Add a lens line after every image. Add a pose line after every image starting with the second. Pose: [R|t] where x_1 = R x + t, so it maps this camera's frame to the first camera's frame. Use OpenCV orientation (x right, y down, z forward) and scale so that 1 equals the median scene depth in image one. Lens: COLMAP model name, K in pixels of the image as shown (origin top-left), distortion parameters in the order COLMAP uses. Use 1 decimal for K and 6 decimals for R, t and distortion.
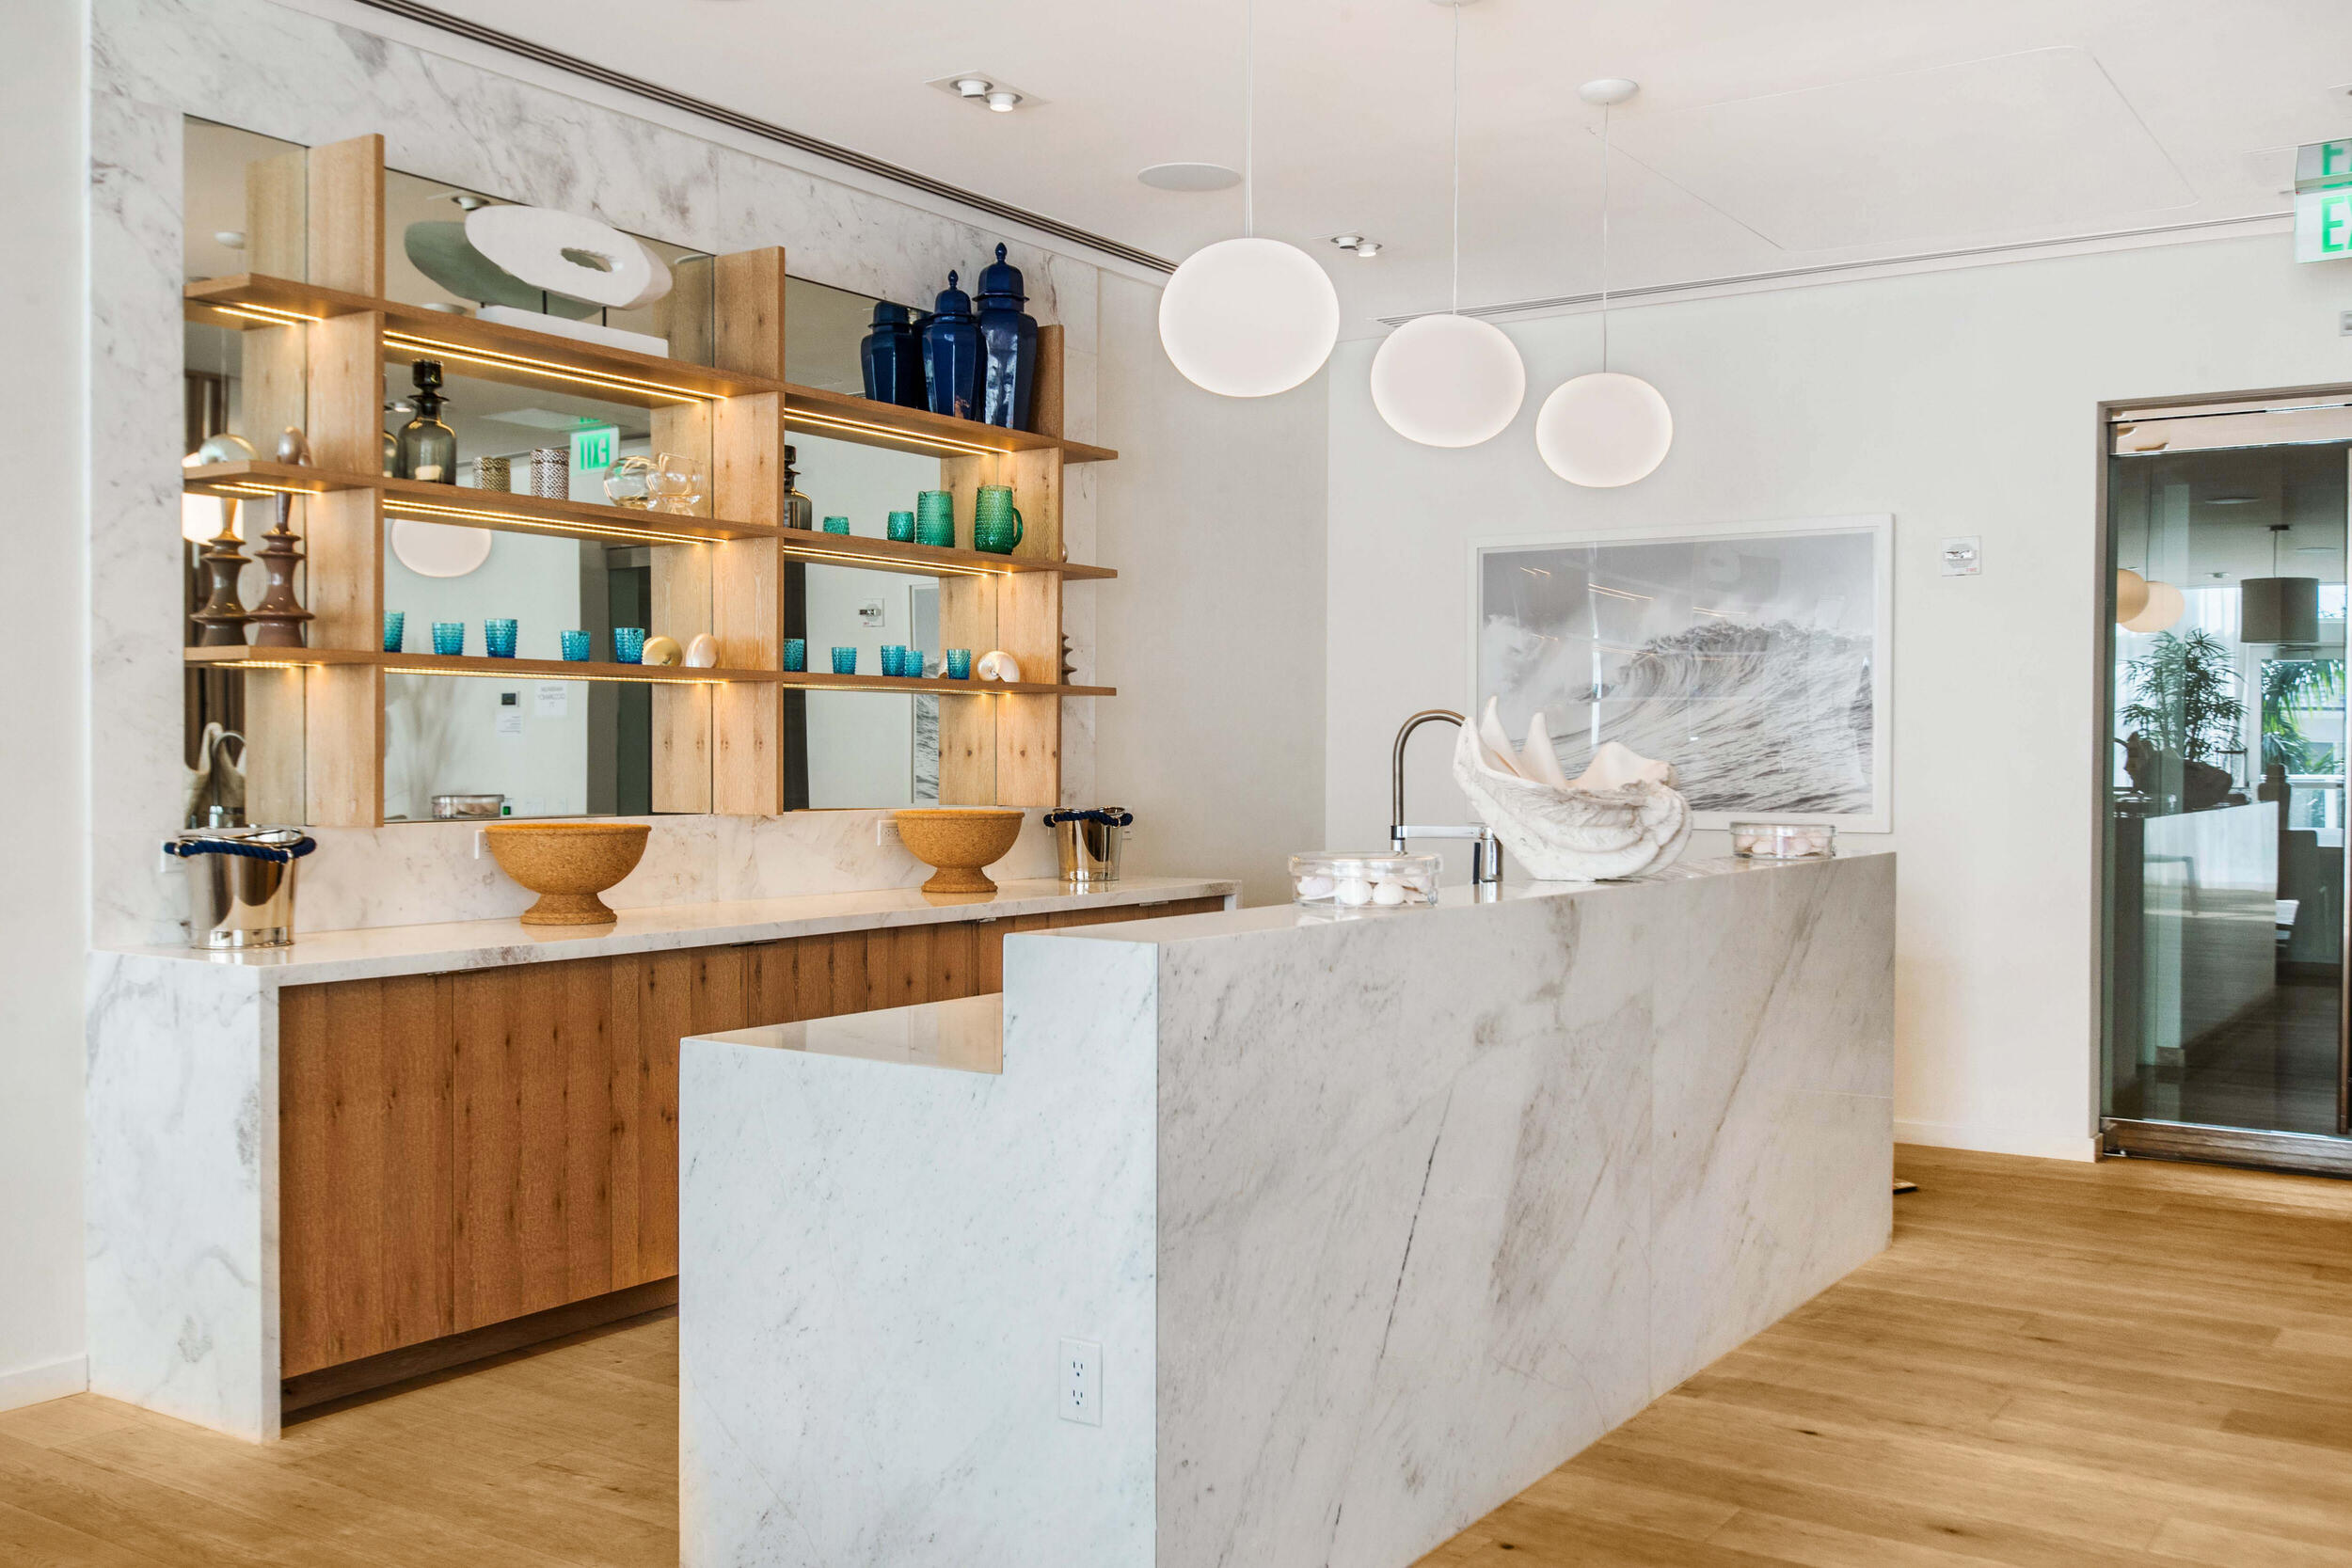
lens RADIAL K [[2148.3, 0, 1175.2], [0, 2148.3, 780.1], [0, 0, 1]] dist [-0.000645, 0.000000]
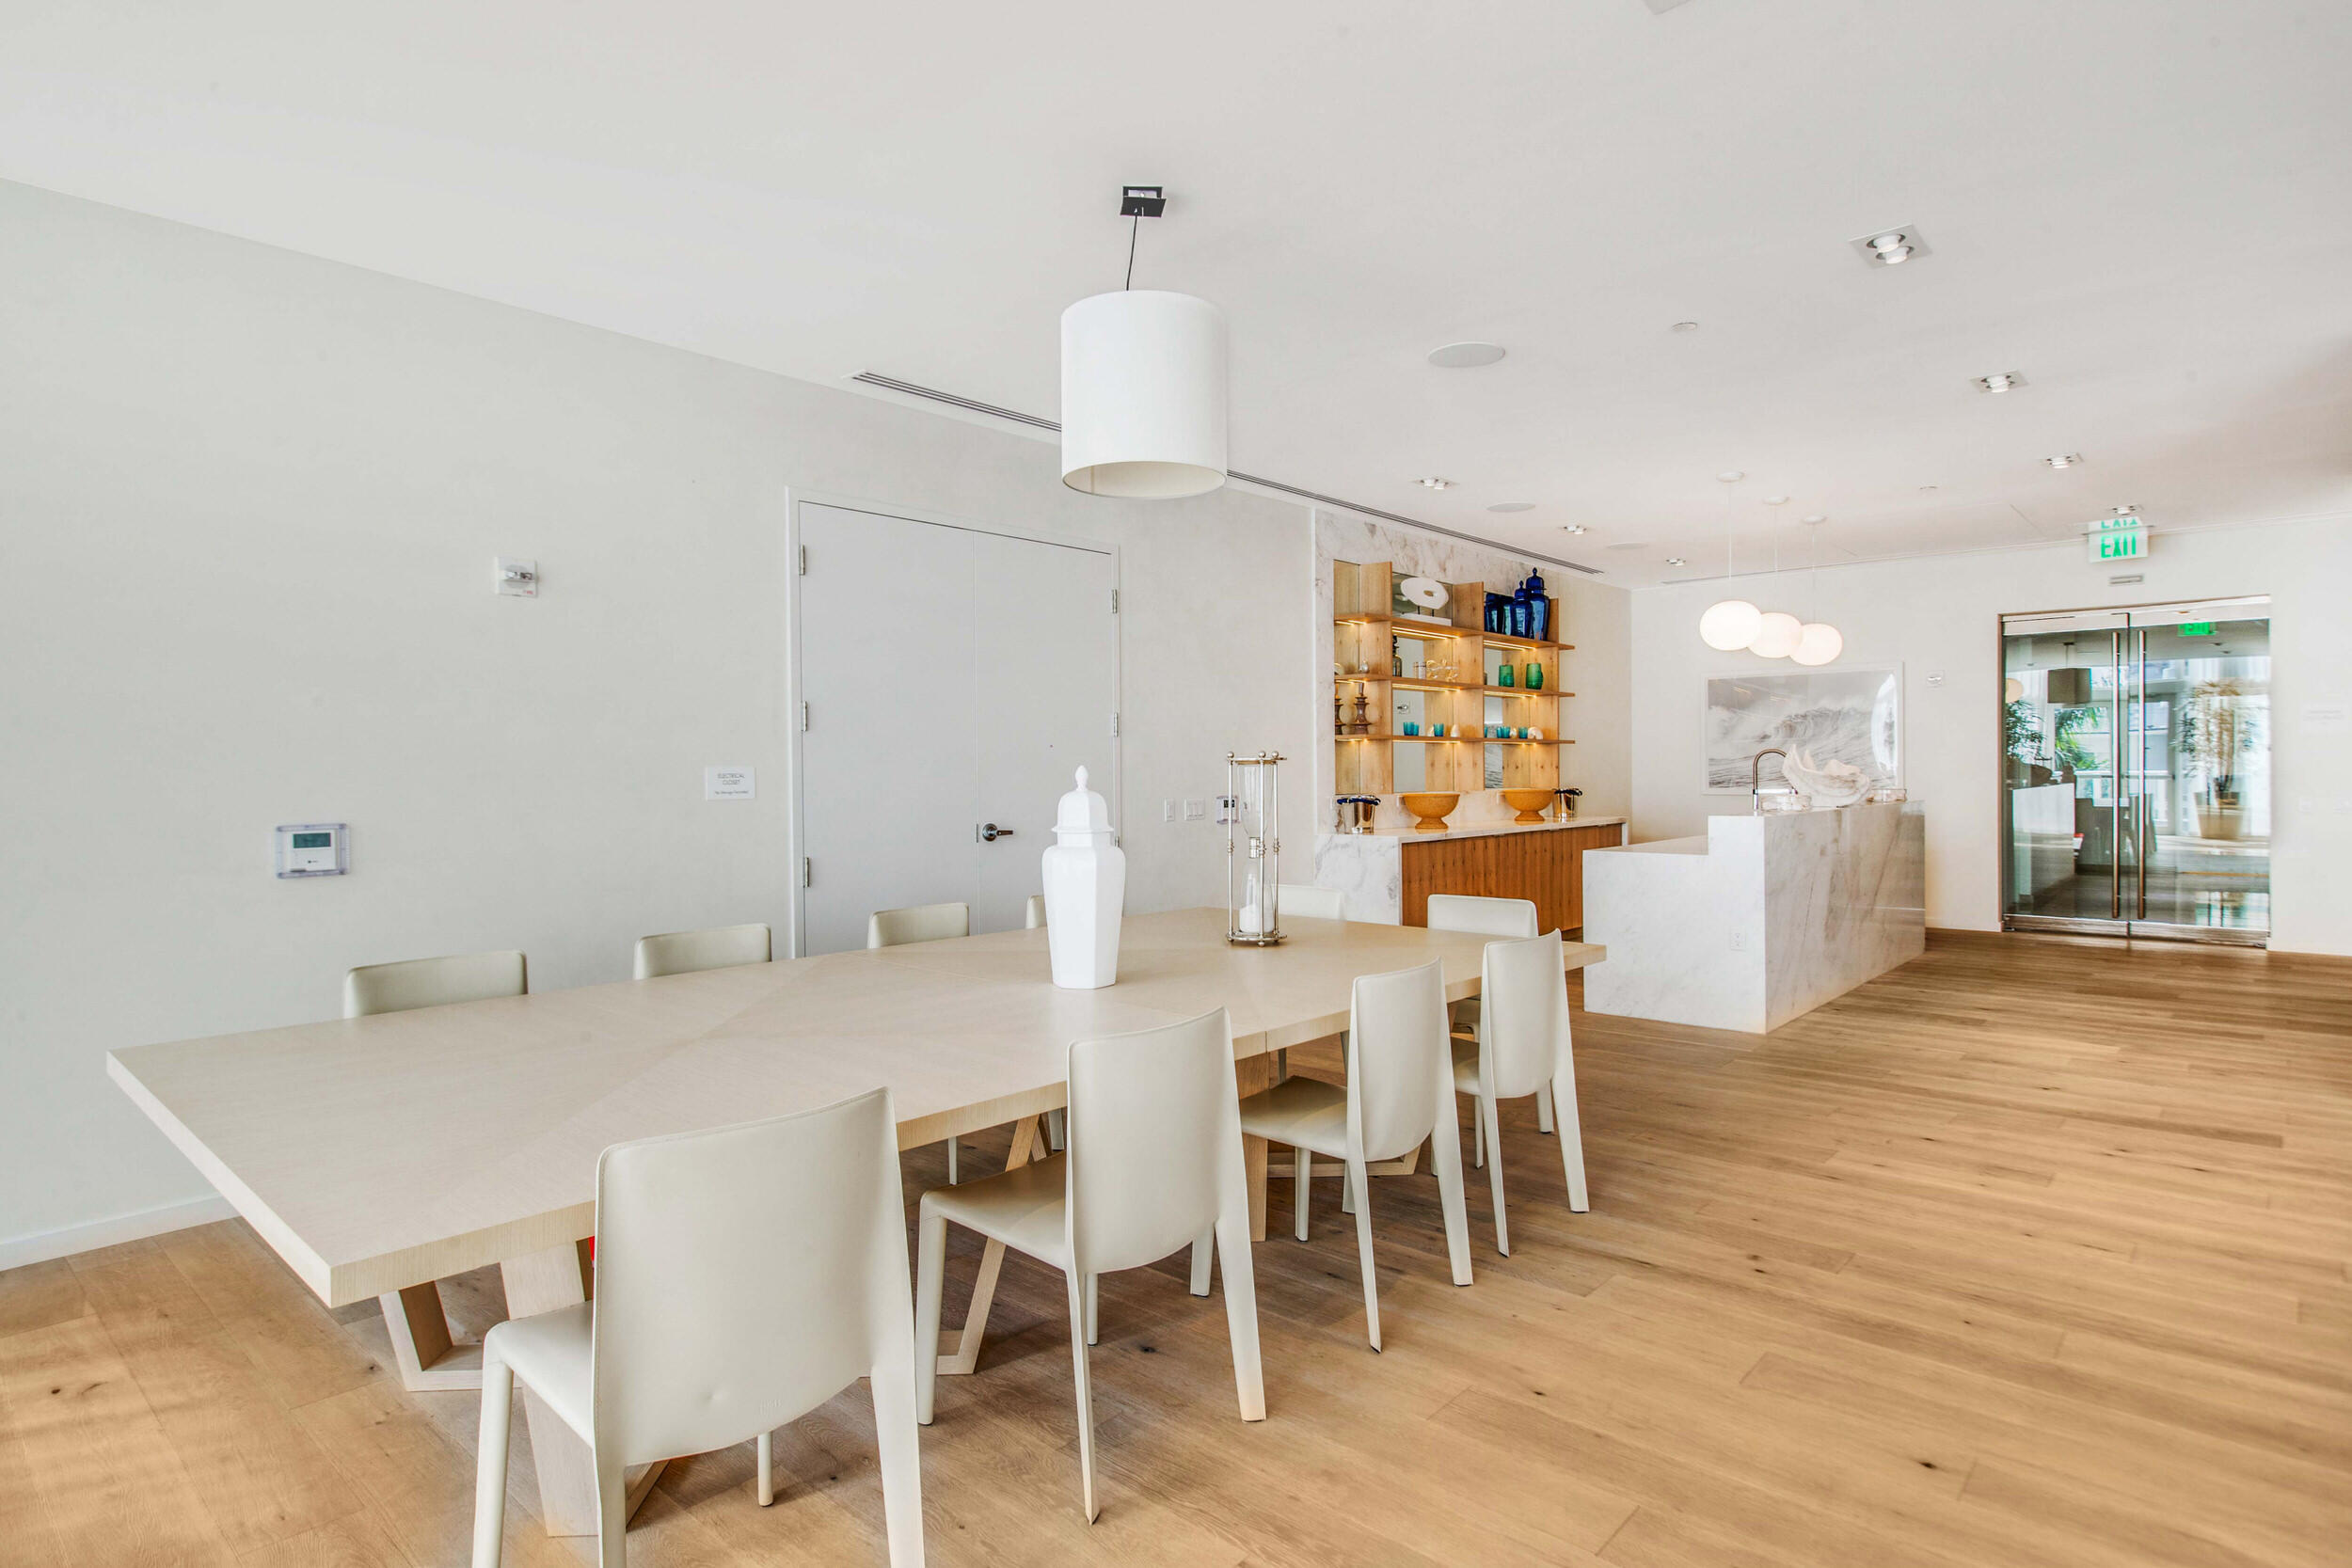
lens RADIAL K [[1241.8, 0, 1177.2], [0, 1241.8, 781.3], [0, 0, 1]] dist [-0.001286, 0.000778]
pose [[0.990054, -0.012294, -0.140150, -0.297664], [0.011697, 0.999919, -0.005082, 0.006670], [0.140201, 0.003392, 0.990117, -0.521145]]
